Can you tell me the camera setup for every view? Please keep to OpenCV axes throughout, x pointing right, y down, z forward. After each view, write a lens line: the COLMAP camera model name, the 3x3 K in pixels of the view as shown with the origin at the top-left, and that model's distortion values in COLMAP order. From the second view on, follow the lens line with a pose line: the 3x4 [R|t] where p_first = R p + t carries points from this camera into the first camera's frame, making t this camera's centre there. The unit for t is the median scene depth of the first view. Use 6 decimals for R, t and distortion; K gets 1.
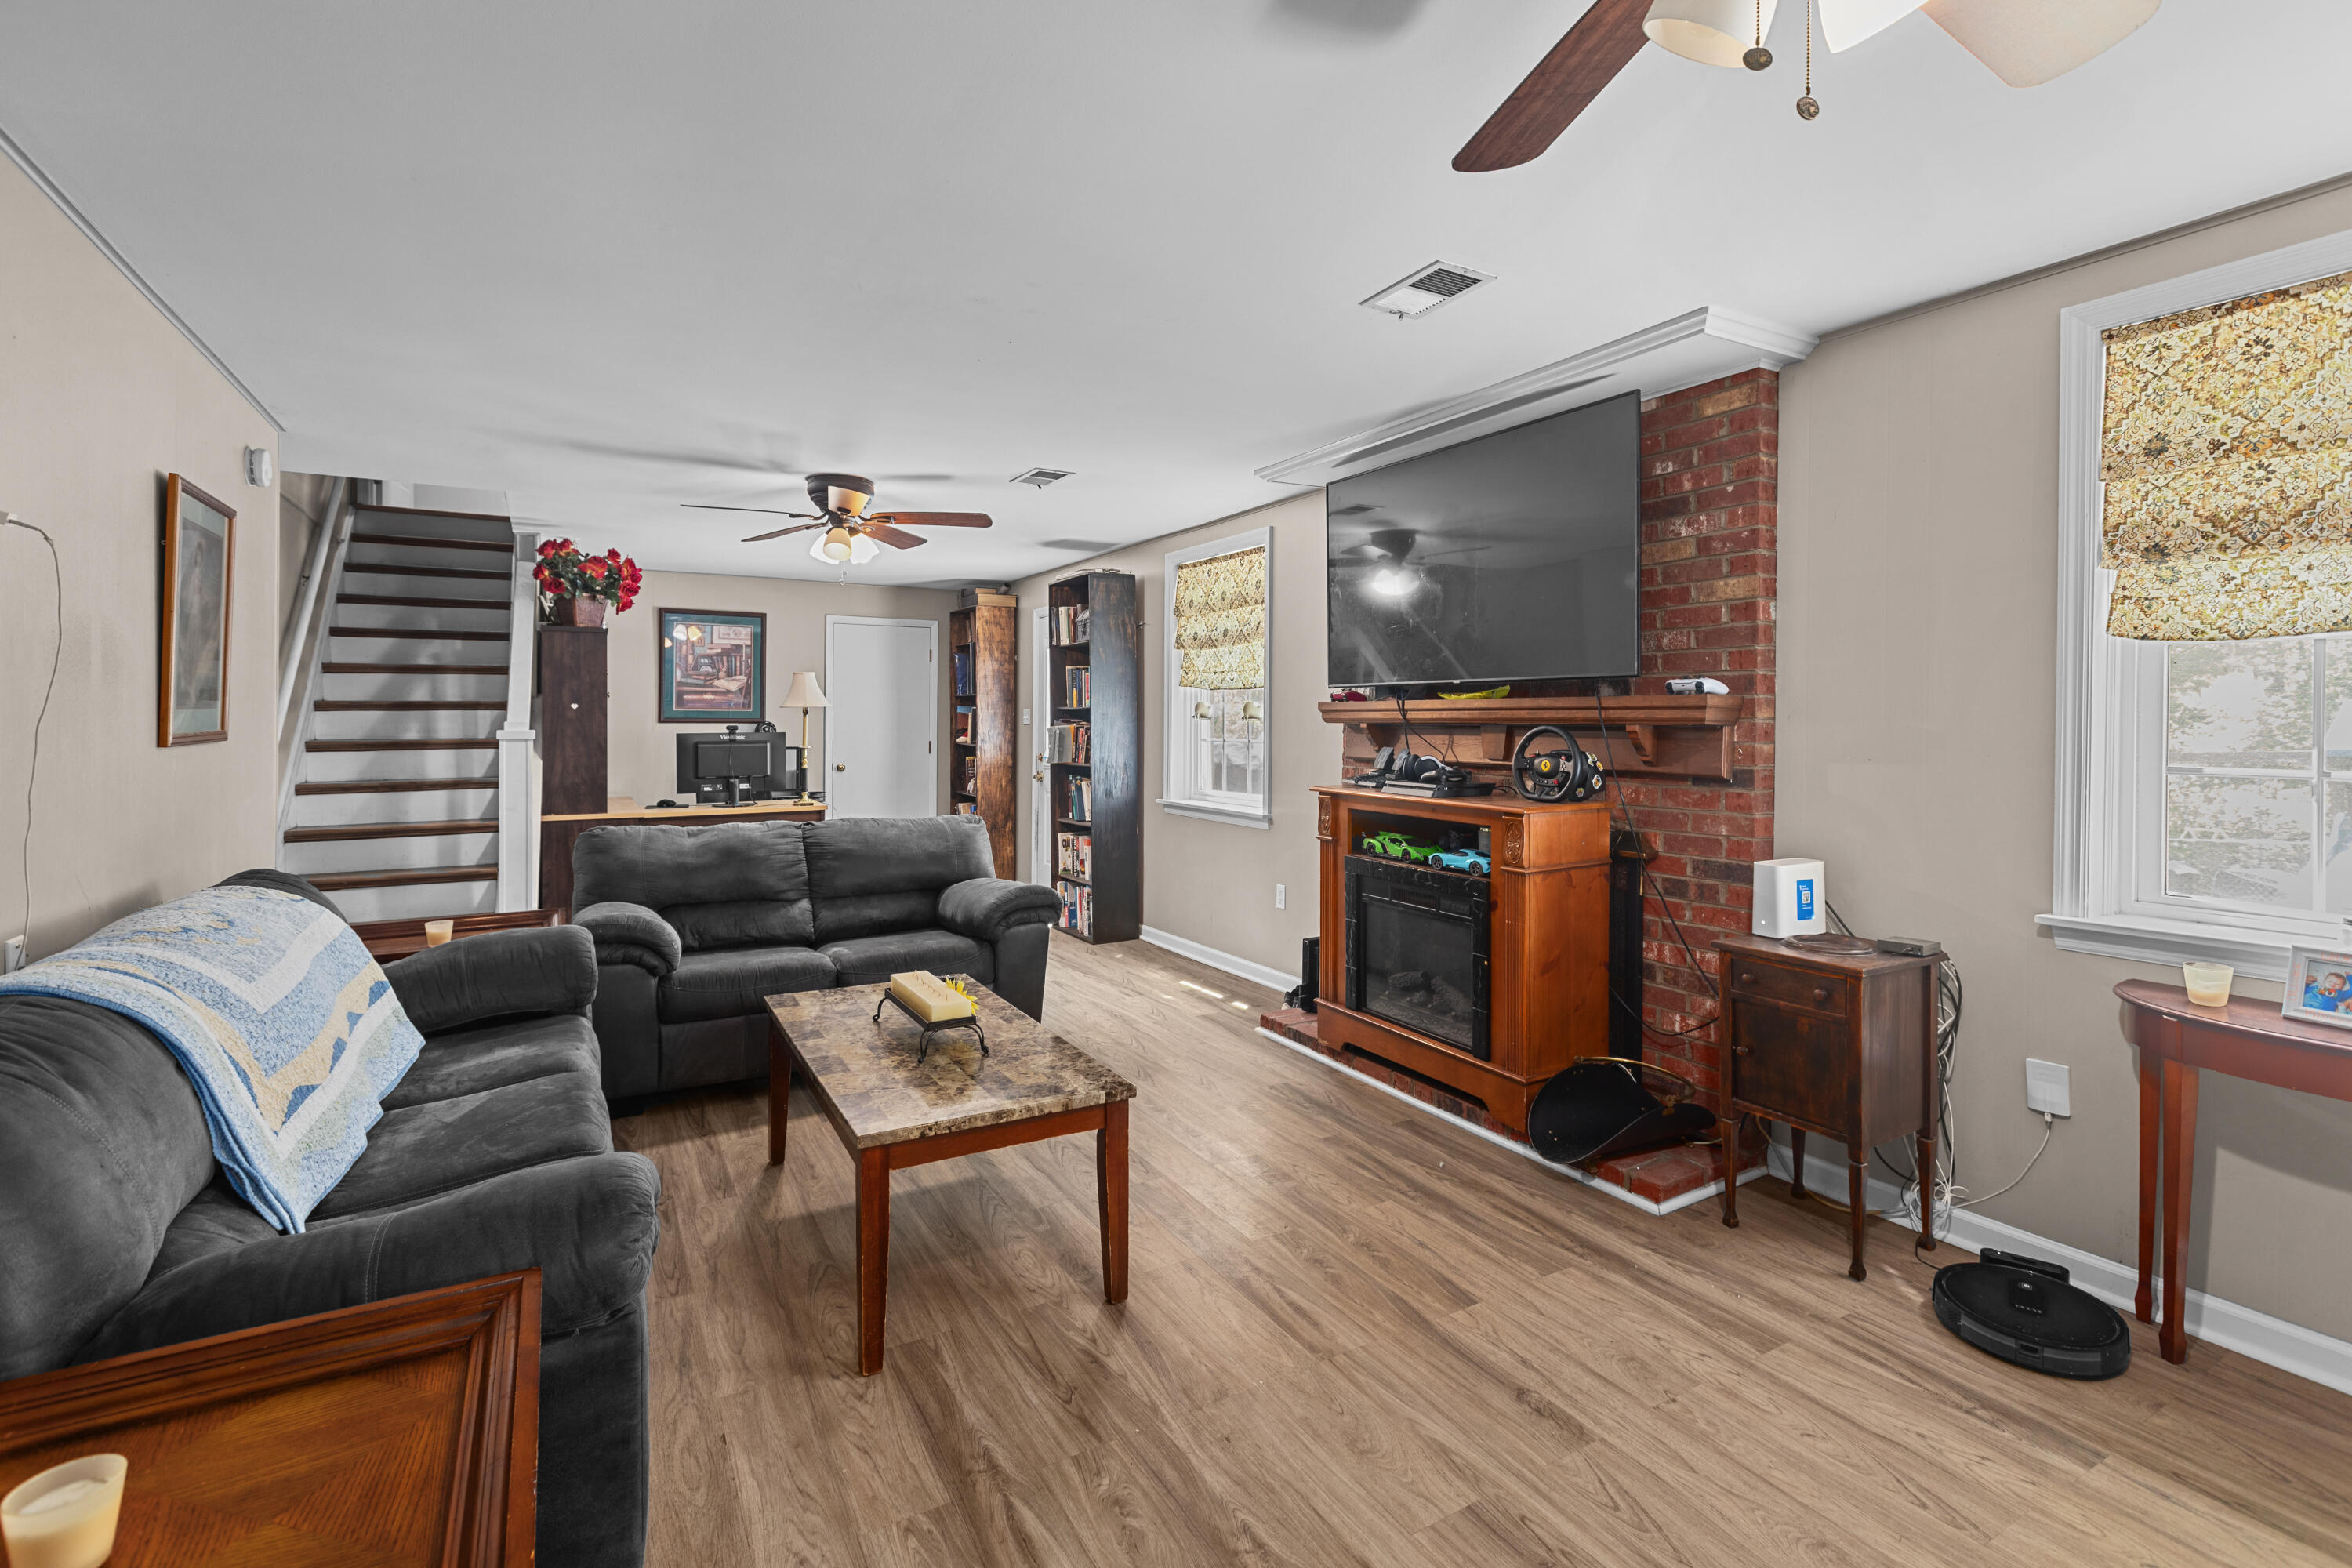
lens RADIAL K [[1075.2, 0, 1187.3], [0, 1075.2, 723.8], [0, 0, 1]] dist [0.002445, 0.000119]
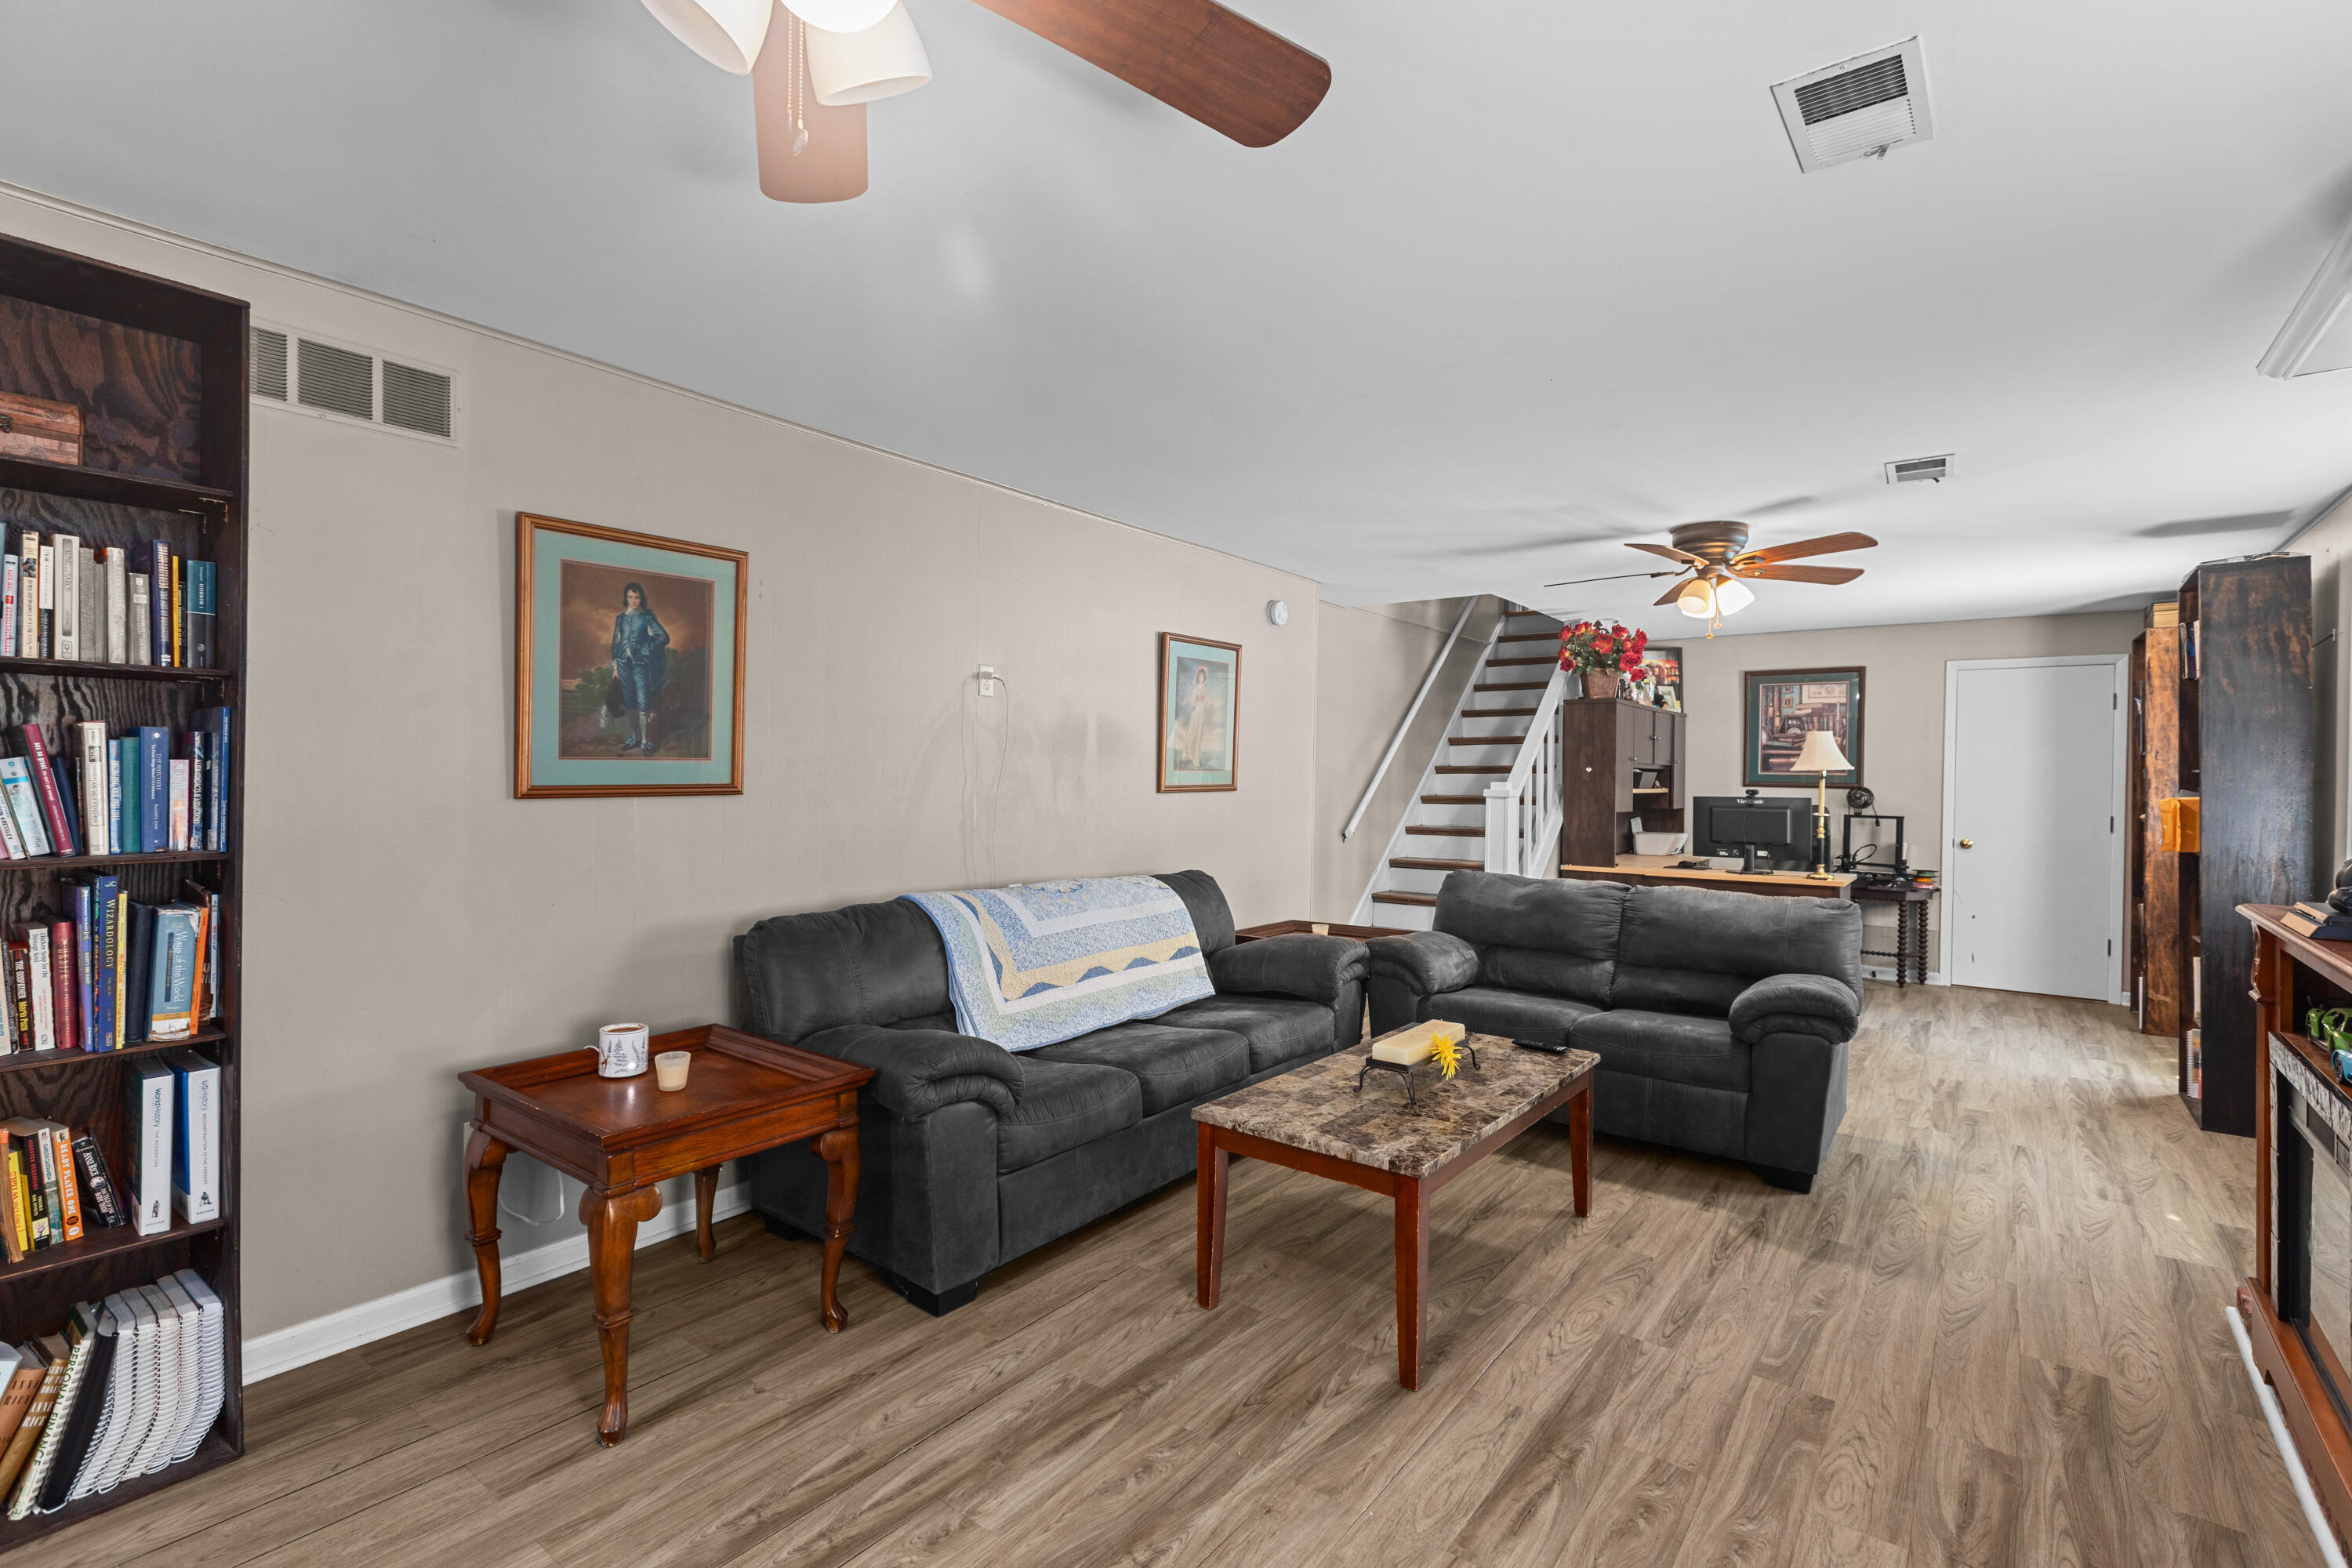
lens RADIAL K [[1069.8, 0, 1181.8], [0, 1069.8, 779.8], [0, 0, 1]] dist [0.003013, -0.000009]
pose [[0.383176, 0.006541, -0.923652, 0.428347], [-0.015628, 0.999878, 0.000598, 0.000353], [0.923543, 0.014206, 0.383231, 0.258746]]
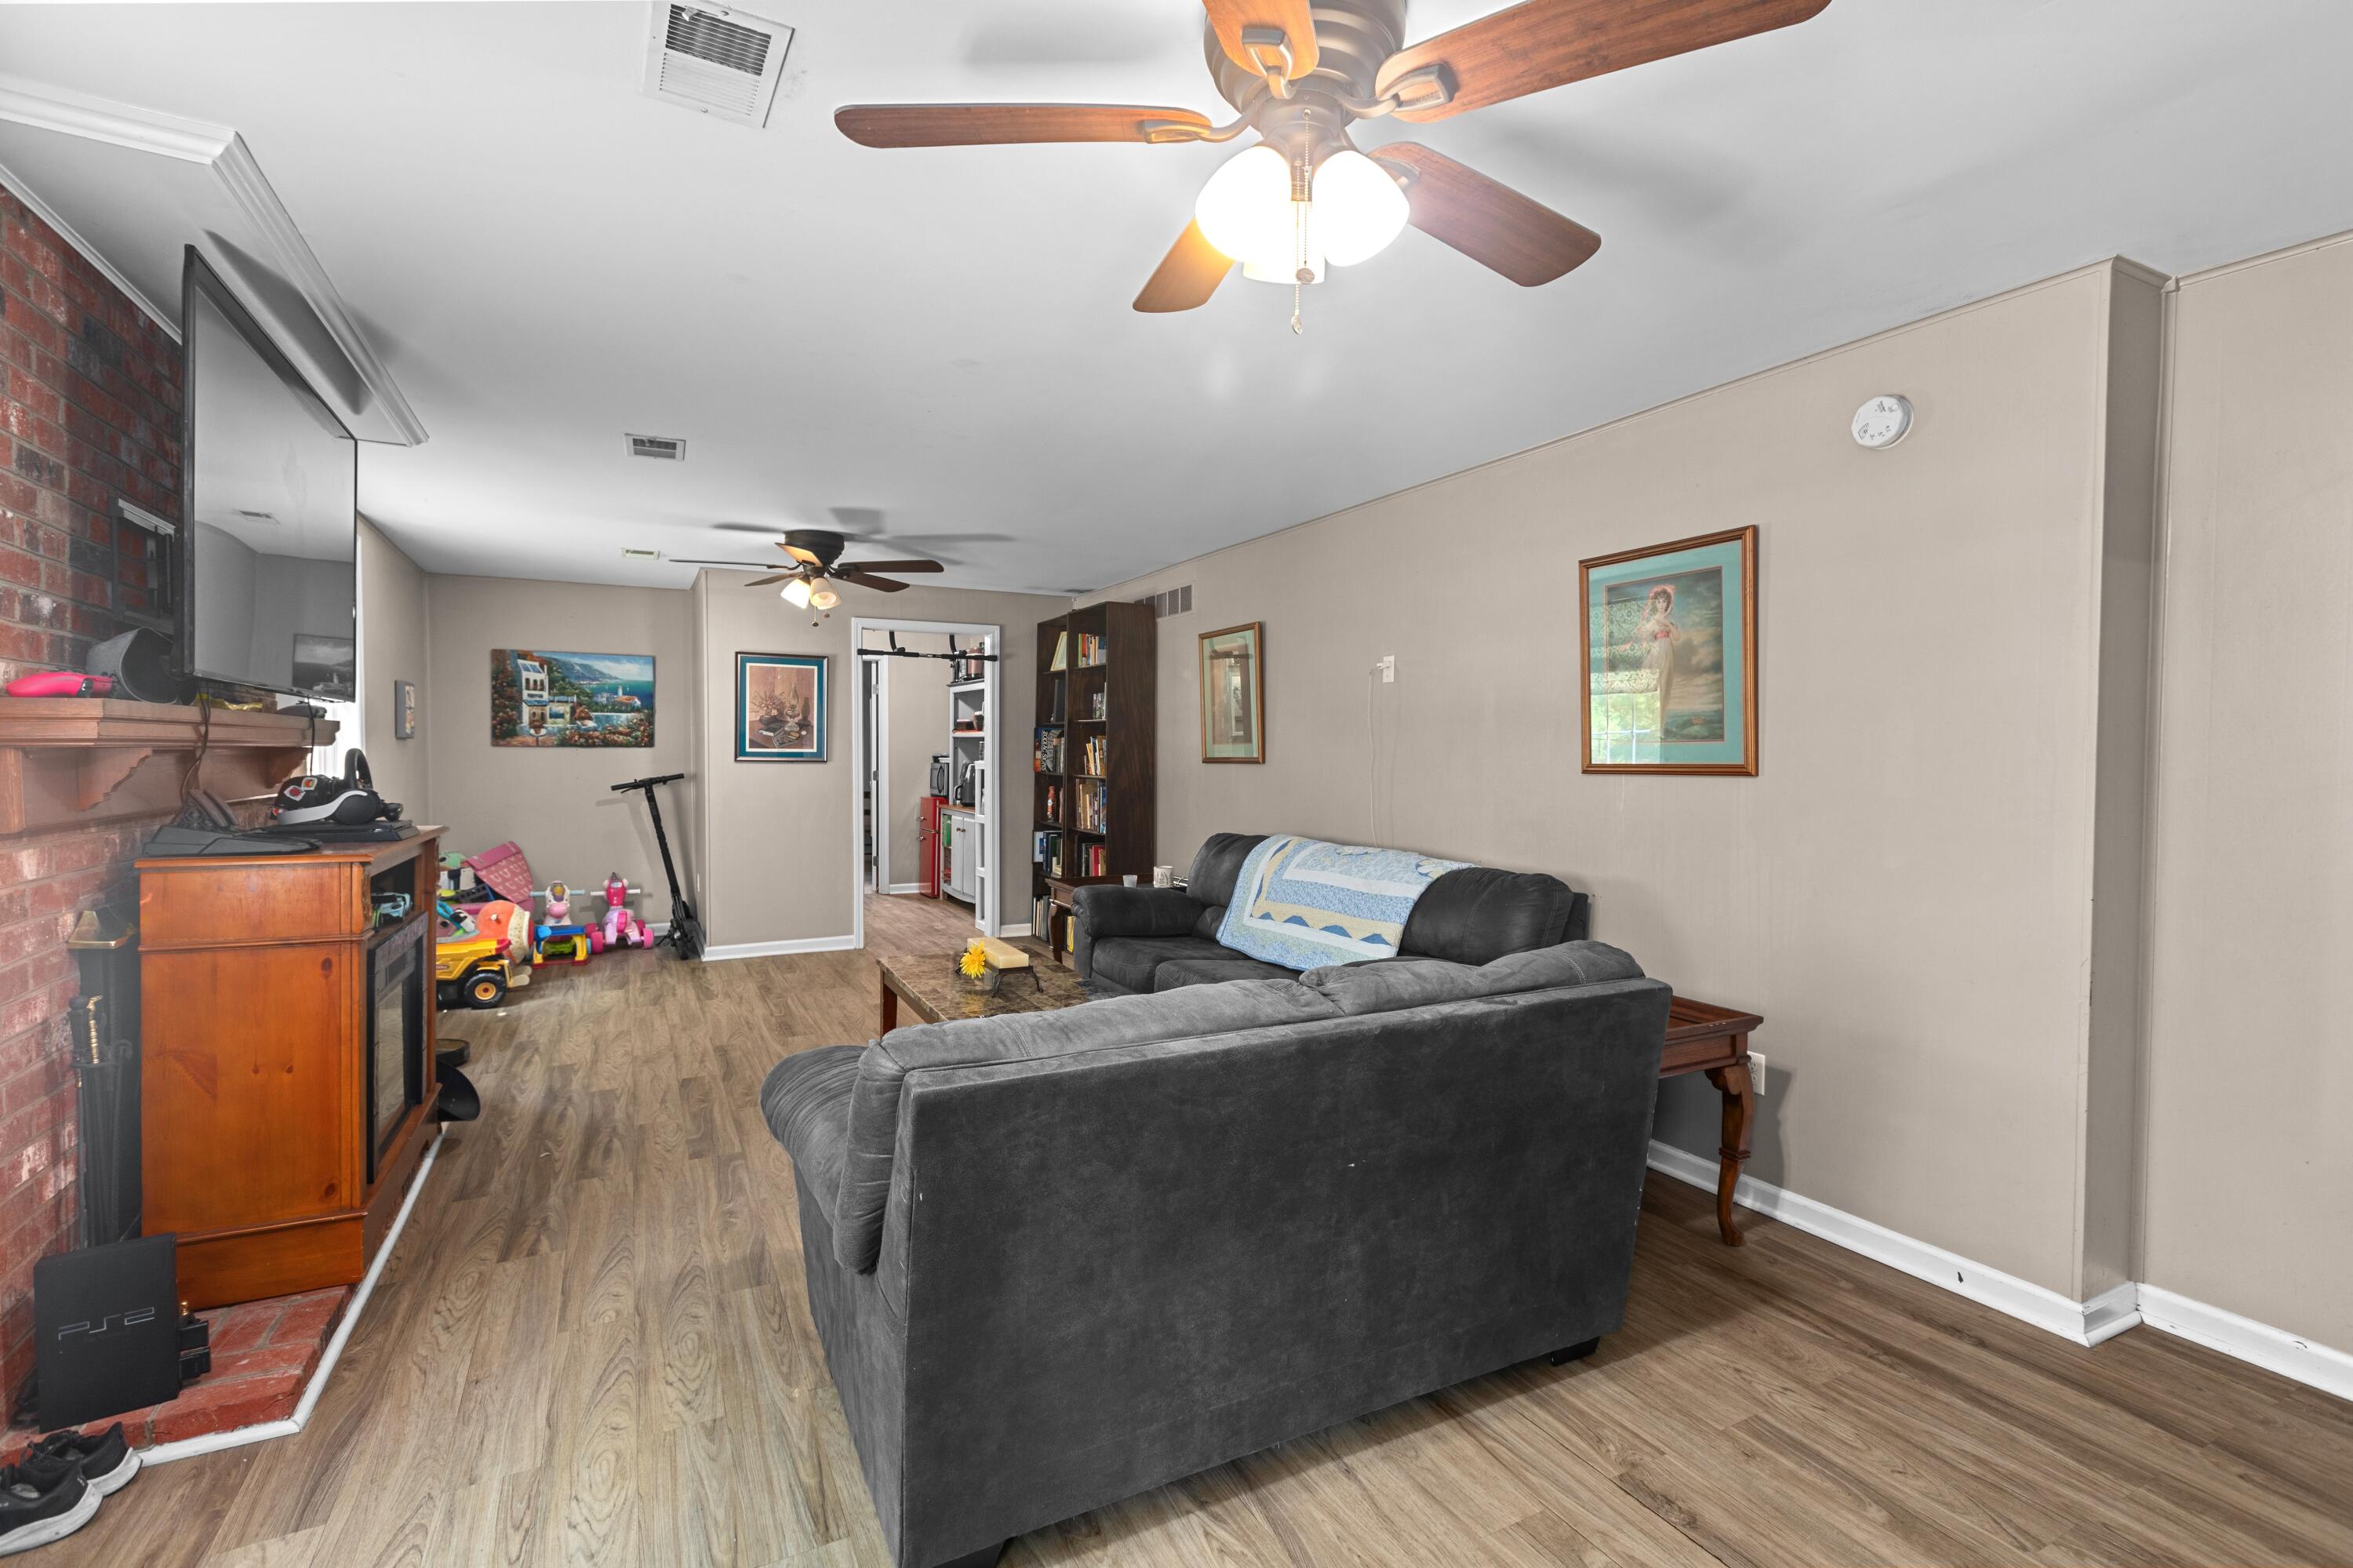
lens RADIAL K [[1070.3, 0, 1182.3], [0, 1070.3, 779.8], [0, 0, 1]] dist [0.003013, -0.000009]
pose [[-0.998877, -0.008981, 0.046516, -0.361747], [-0.007453, 0.999430, 0.032916, -0.006197], [-0.046785, 0.032533, -0.998375, 1.575094]]
